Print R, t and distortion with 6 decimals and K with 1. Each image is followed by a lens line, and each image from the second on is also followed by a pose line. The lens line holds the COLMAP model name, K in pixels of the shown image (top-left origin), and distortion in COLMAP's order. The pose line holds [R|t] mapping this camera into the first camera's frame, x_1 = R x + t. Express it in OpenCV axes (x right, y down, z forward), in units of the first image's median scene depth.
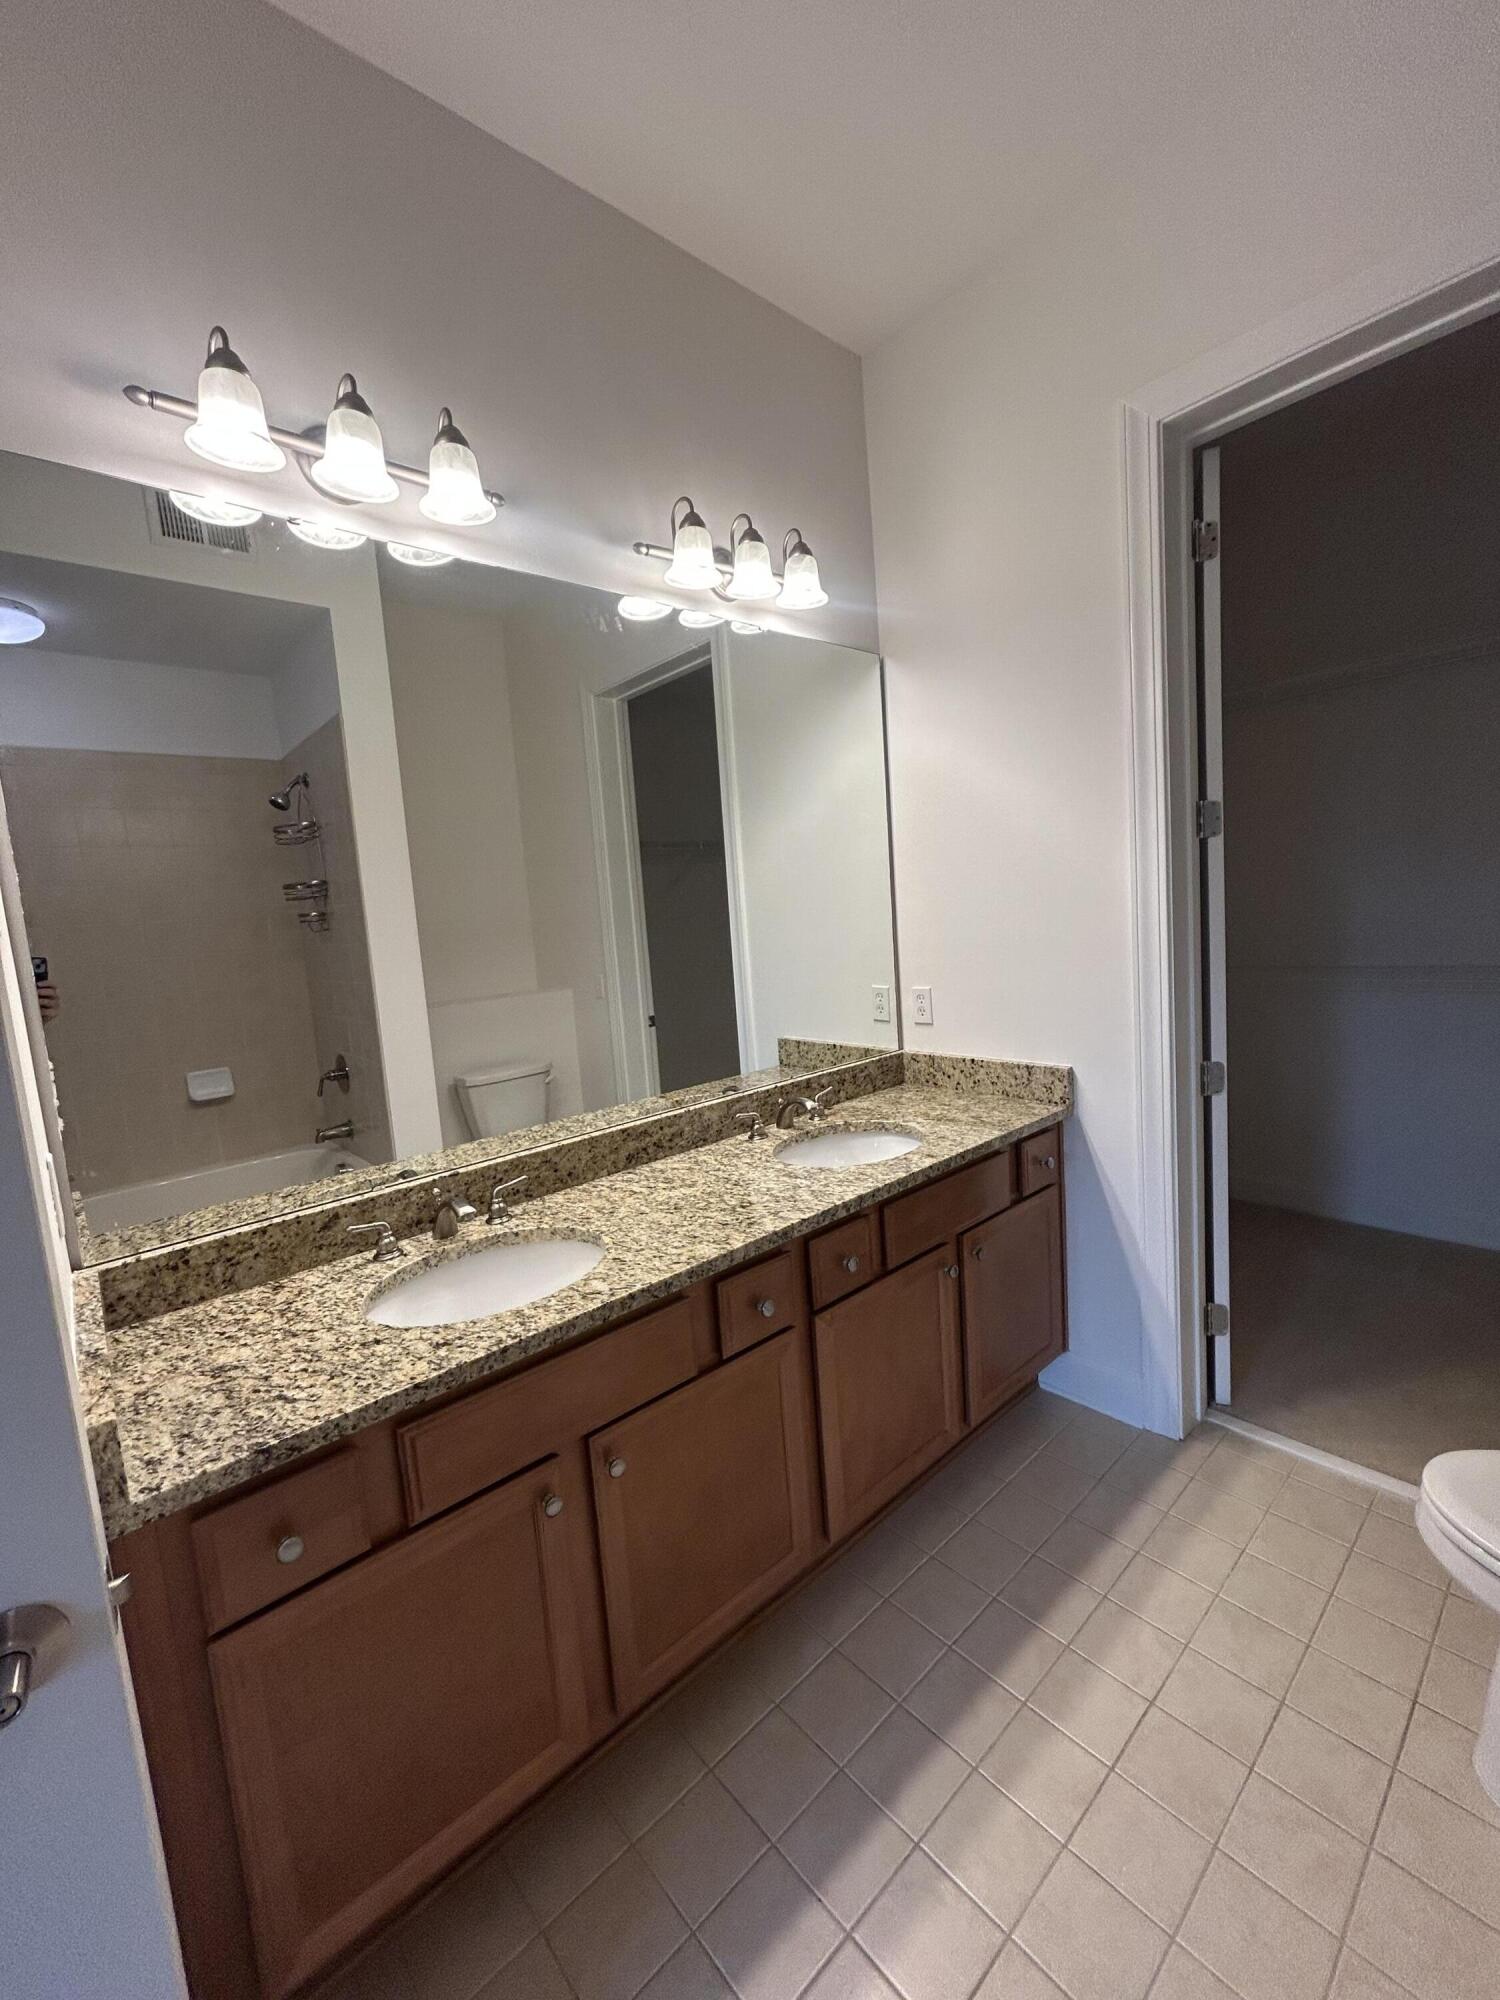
lens RADIAL K [[805.5, 0, 750.0], [0, 805.5, 1000.0], [0, 0, 1]] dist [-0.000477, -0.000040]
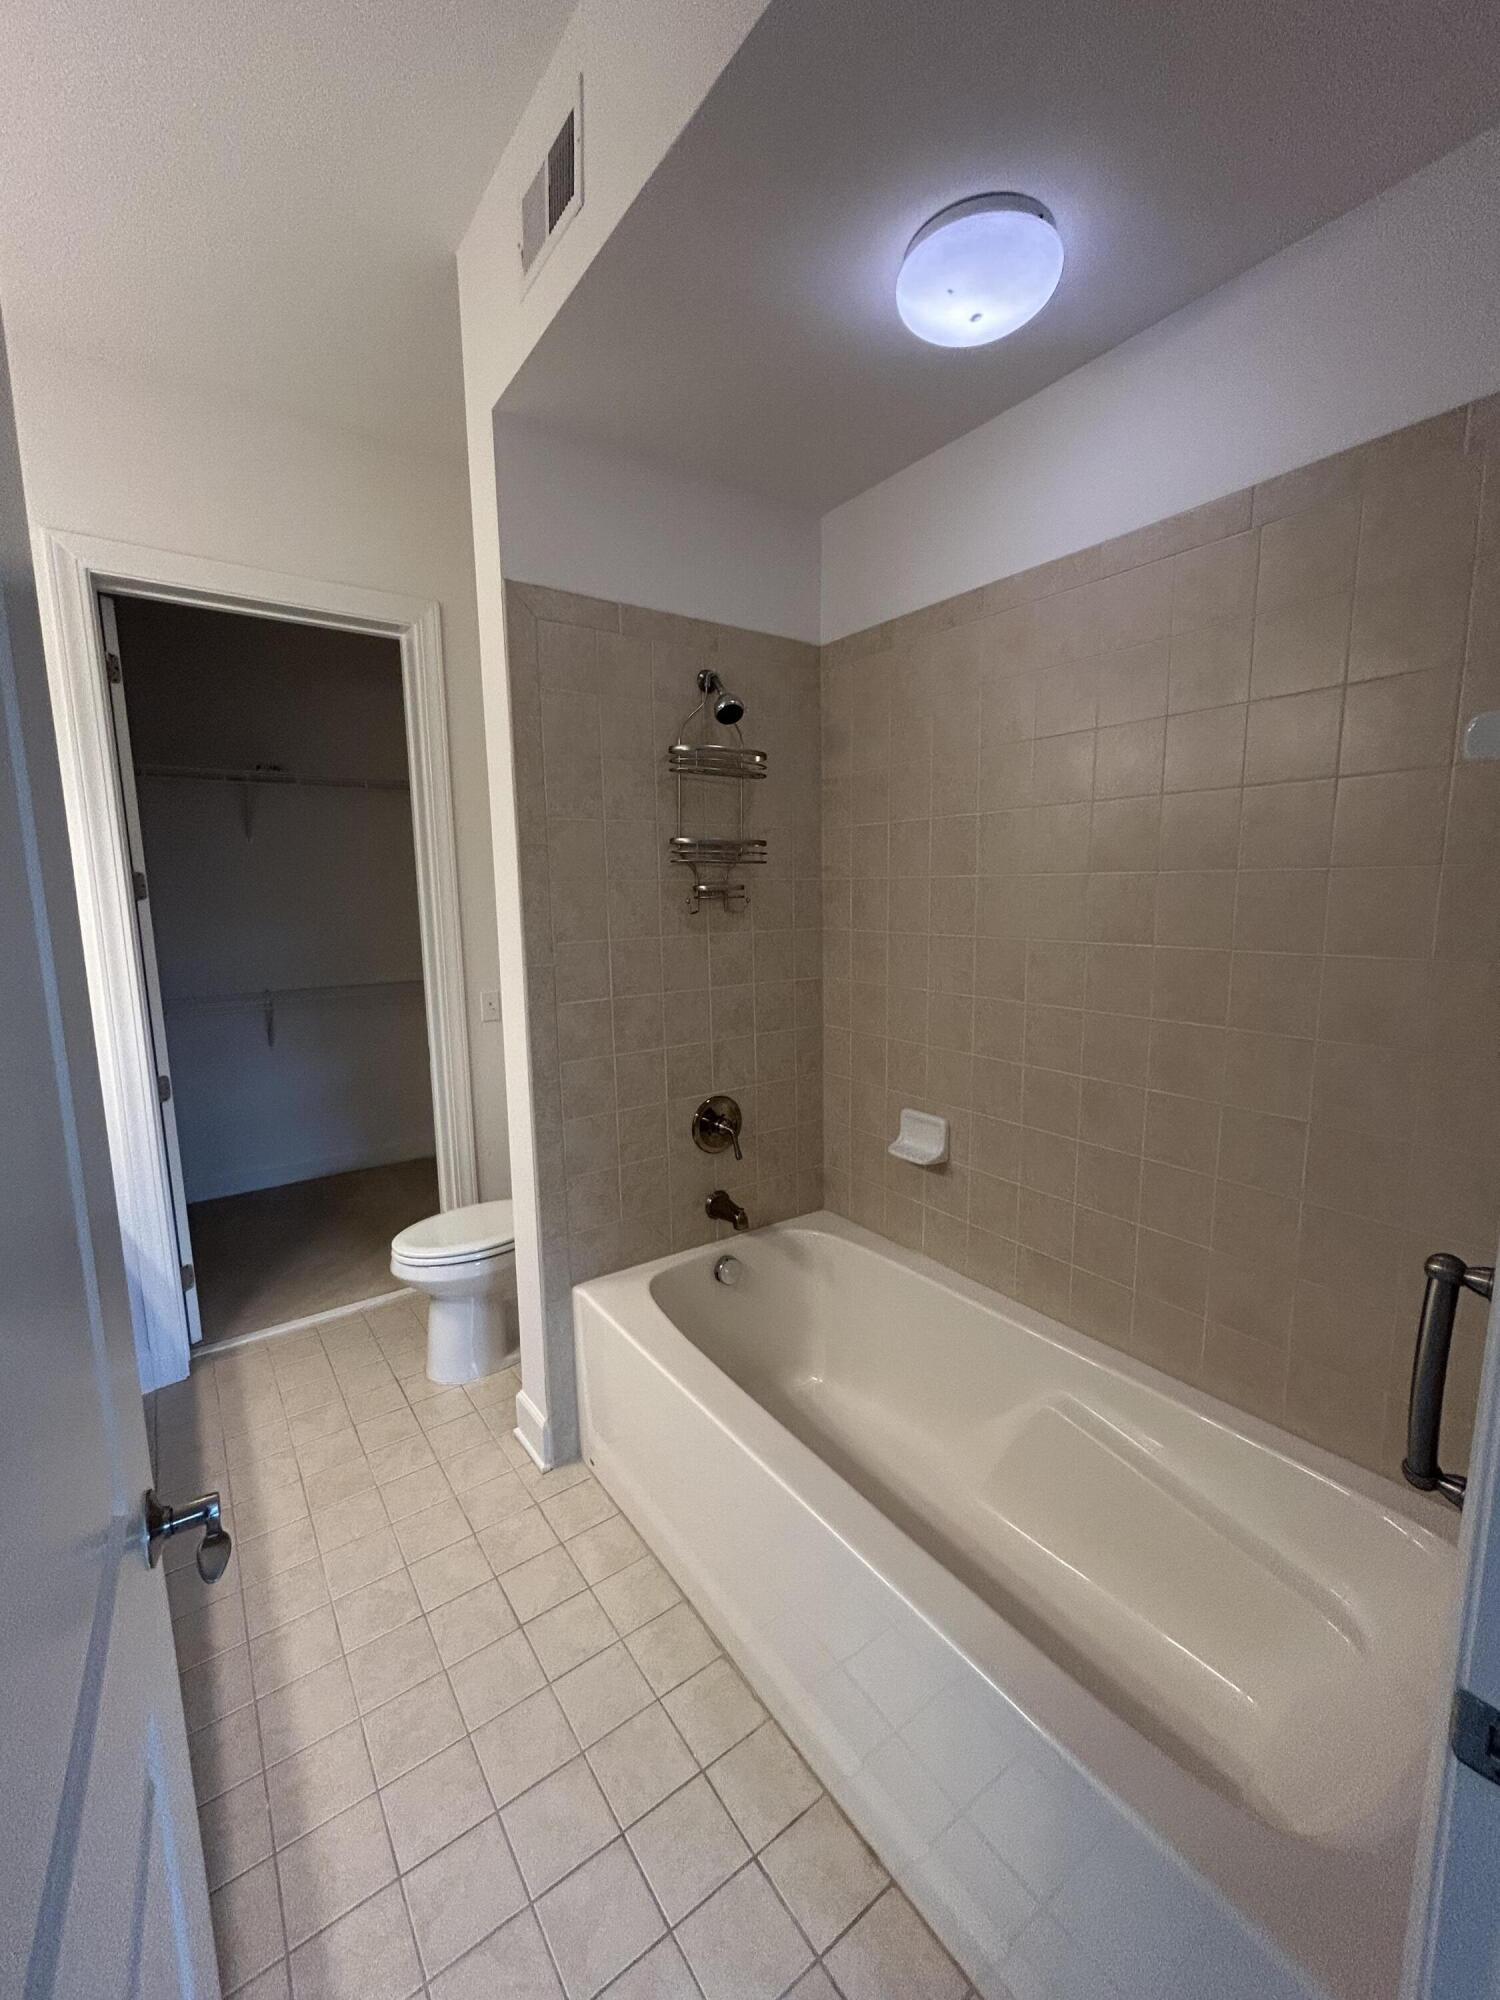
lens RADIAL K [[805.5, 0, 750.0], [0, 805.5, 1000.0], [0, 0, 1]] dist [-0.000477, -0.000040]
pose [[0.102618, -0.067665, 0.992417, -0.621619], [0.115462, 0.991750, 0.055680, -0.004133], [-0.987997, 0.108872, 0.109584, -0.069326]]
